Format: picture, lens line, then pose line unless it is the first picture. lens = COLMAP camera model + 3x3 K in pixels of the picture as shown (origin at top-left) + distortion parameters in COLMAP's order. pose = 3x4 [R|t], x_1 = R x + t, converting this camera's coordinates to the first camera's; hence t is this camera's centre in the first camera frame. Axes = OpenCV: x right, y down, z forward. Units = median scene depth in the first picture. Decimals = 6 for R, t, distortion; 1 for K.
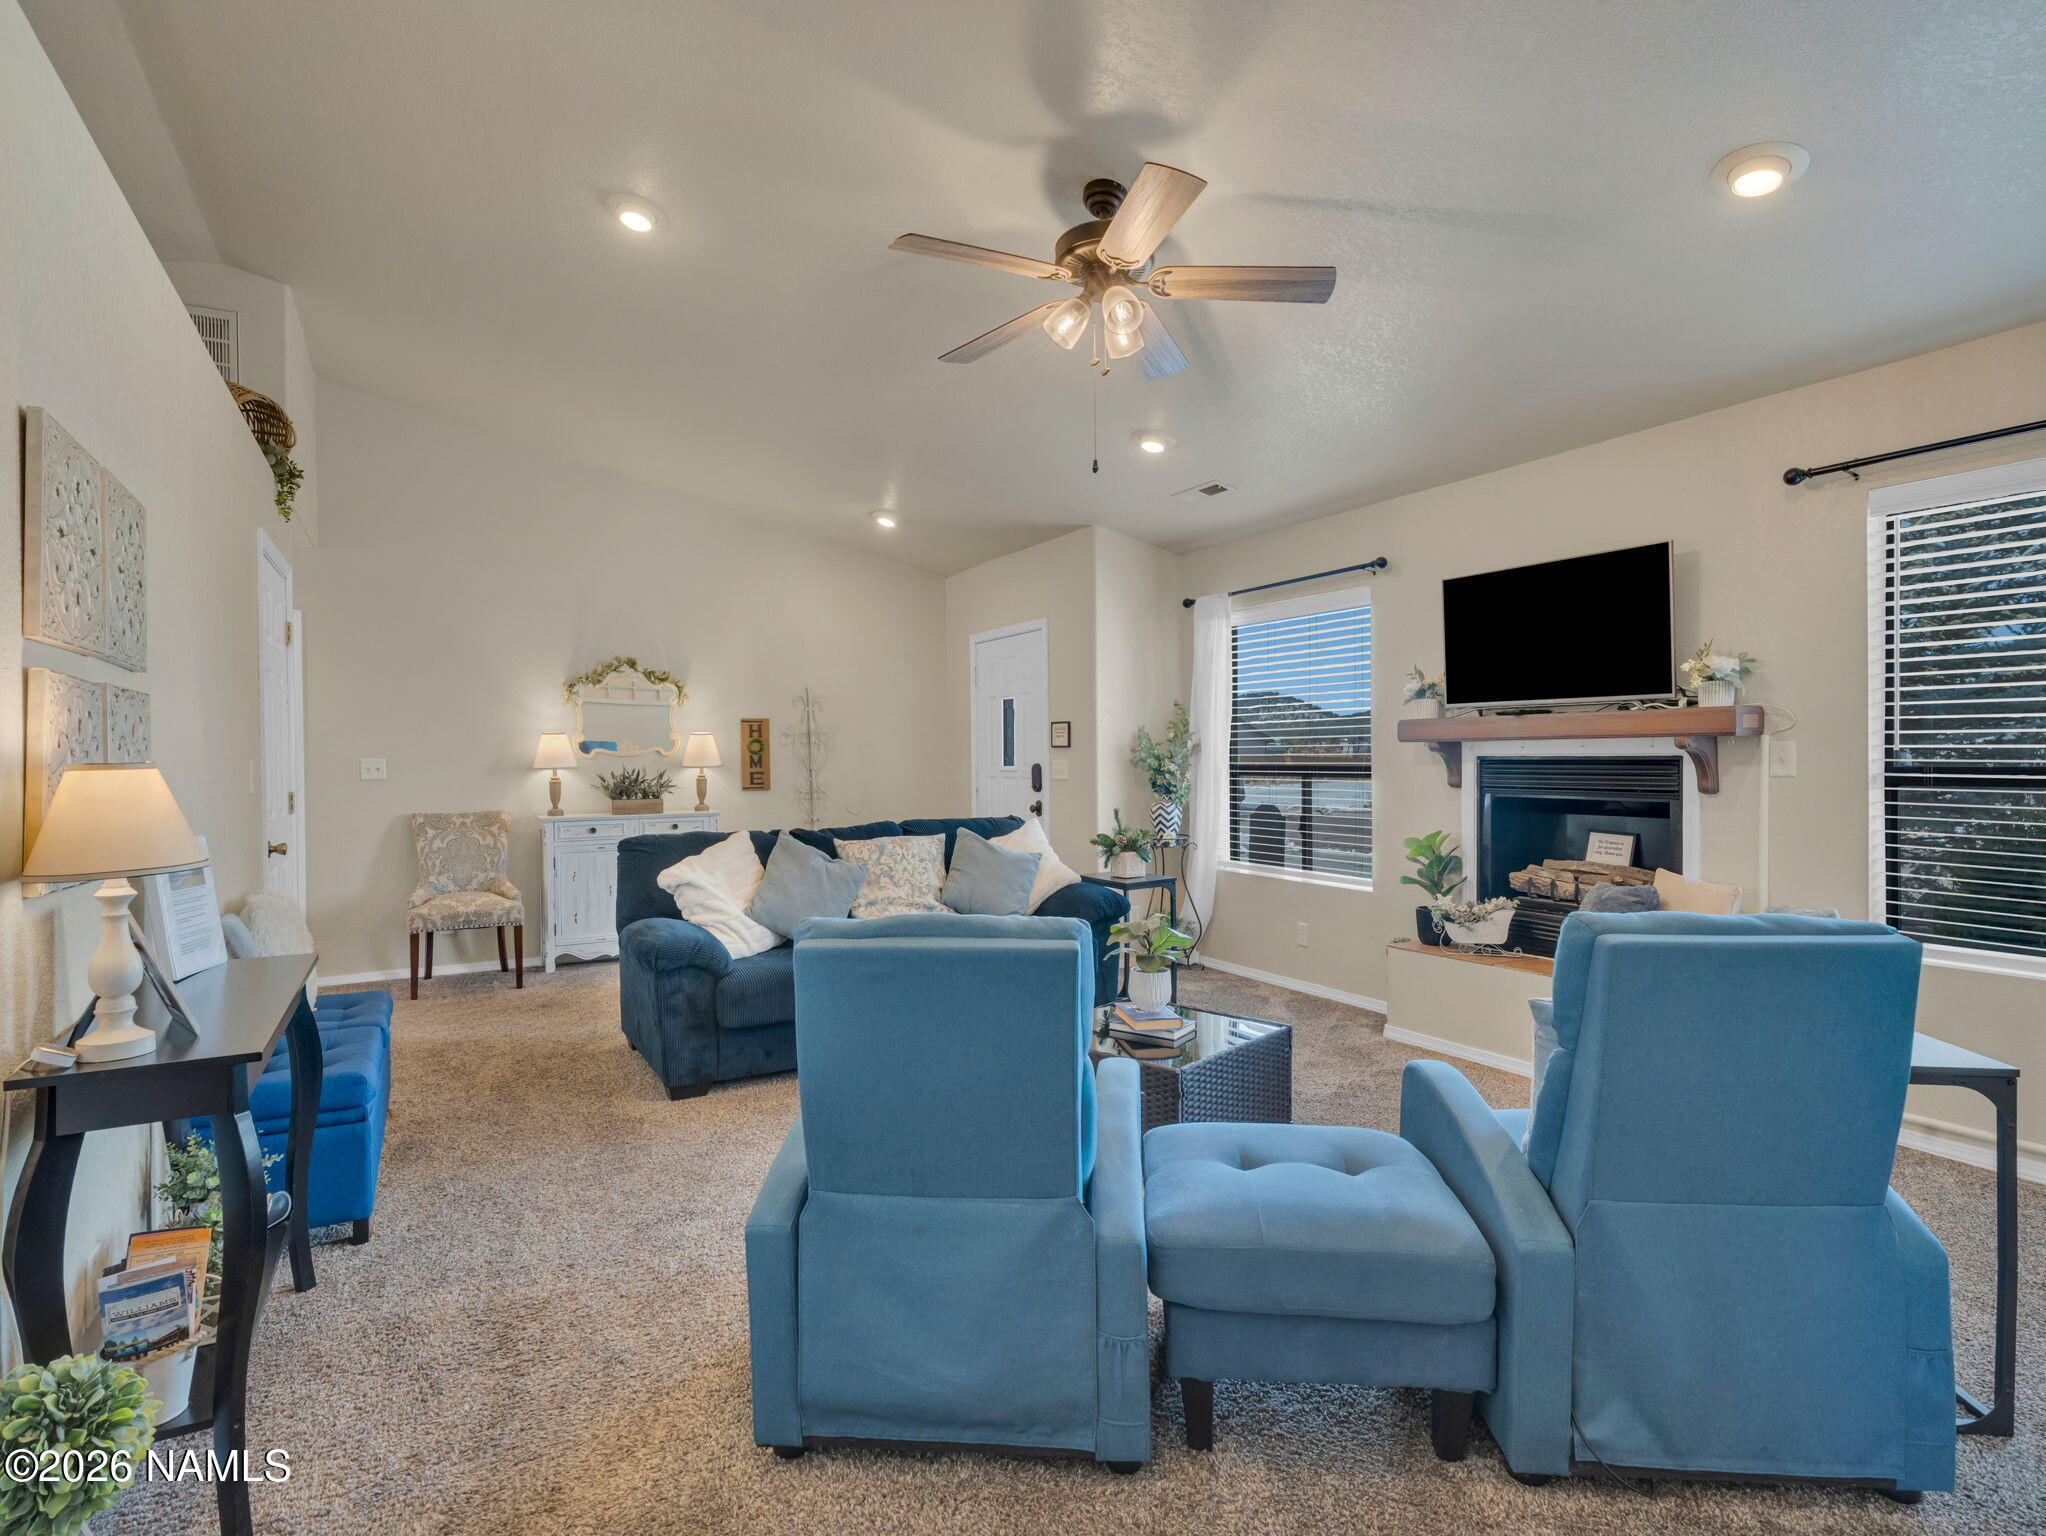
lens RADIAL K [[1056.3, 0, 1024.0], [0, 1056.3, 772.7], [0, 0, 1]] dist [-0.005009, 0.001418]
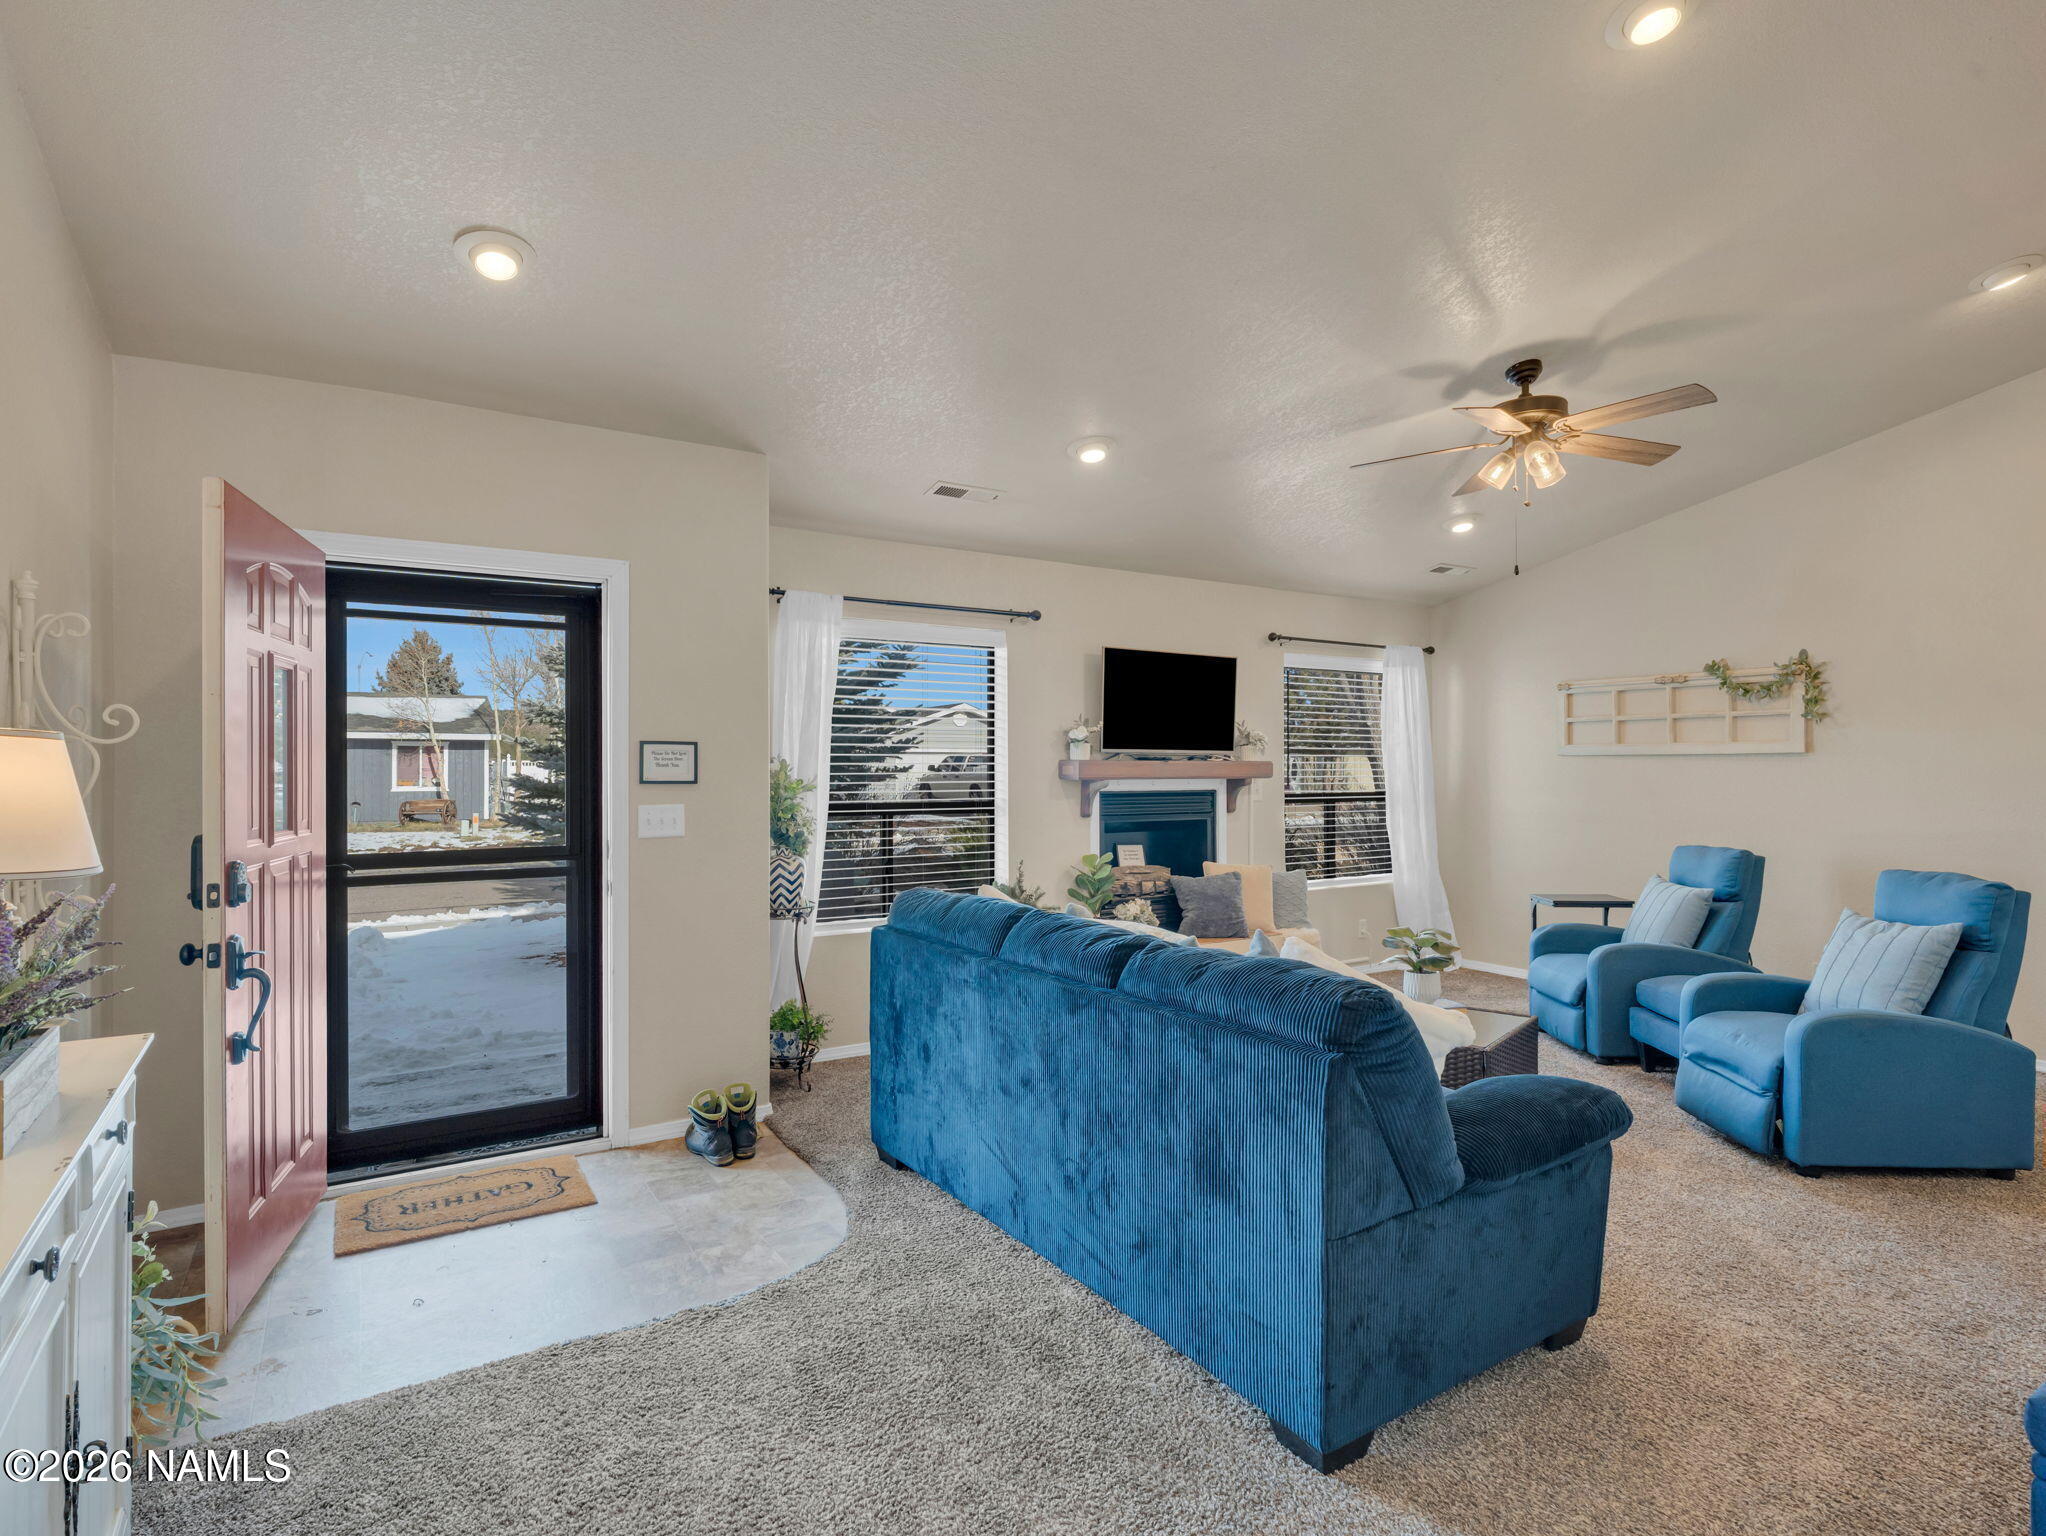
lens RADIAL K [[1067.3, 0, 1022.5], [0, 1067.3, 772.7], [0, 0, 1]] dist [-0.000101, 0.000068]
pose [[-0.059024, 0.002770, 0.998253, -0.829437], [0.016295, 0.999866, -0.001811, -0.036886], [-0.998124, 0.016159, -0.059062, 1.171056]]
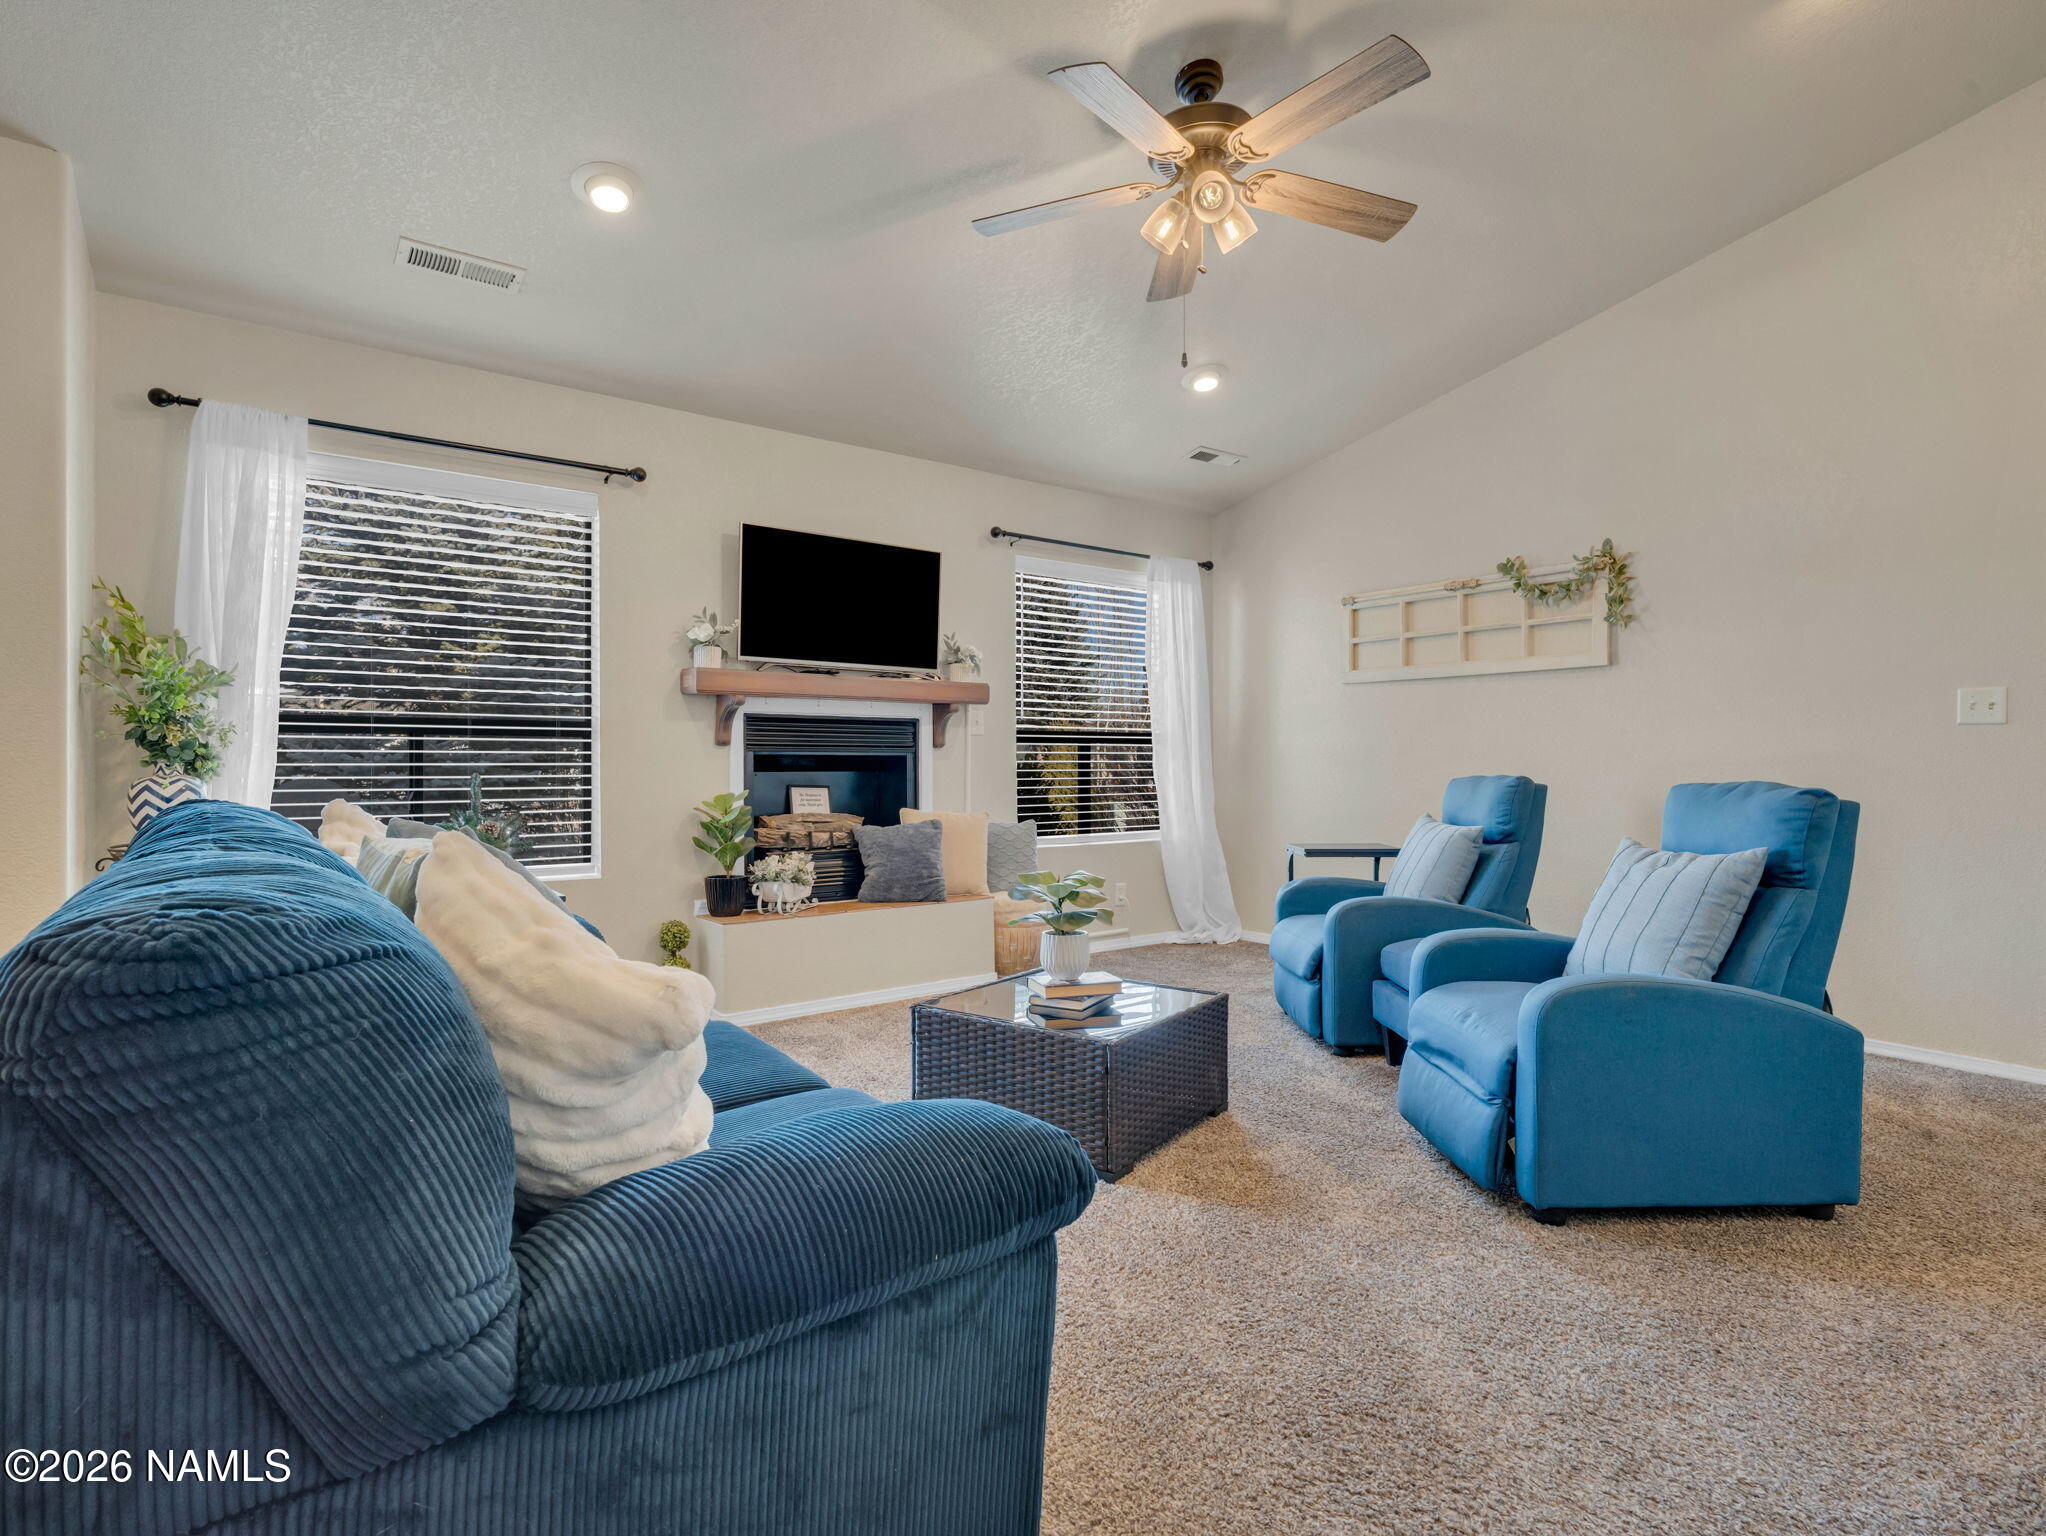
lens RADIAL K [[1056.3, 0, 1024.0], [0, 1056.3, 772.7], [0, 0, 1]] dist [-0.005009, 0.001418]
pose [[-0.136741, -0.004681, 0.990596, -0.565995], [0.014125, 0.999878, 0.006675, 0.036317], [-0.990506, 0.014905, -0.136659, 0.884354]]
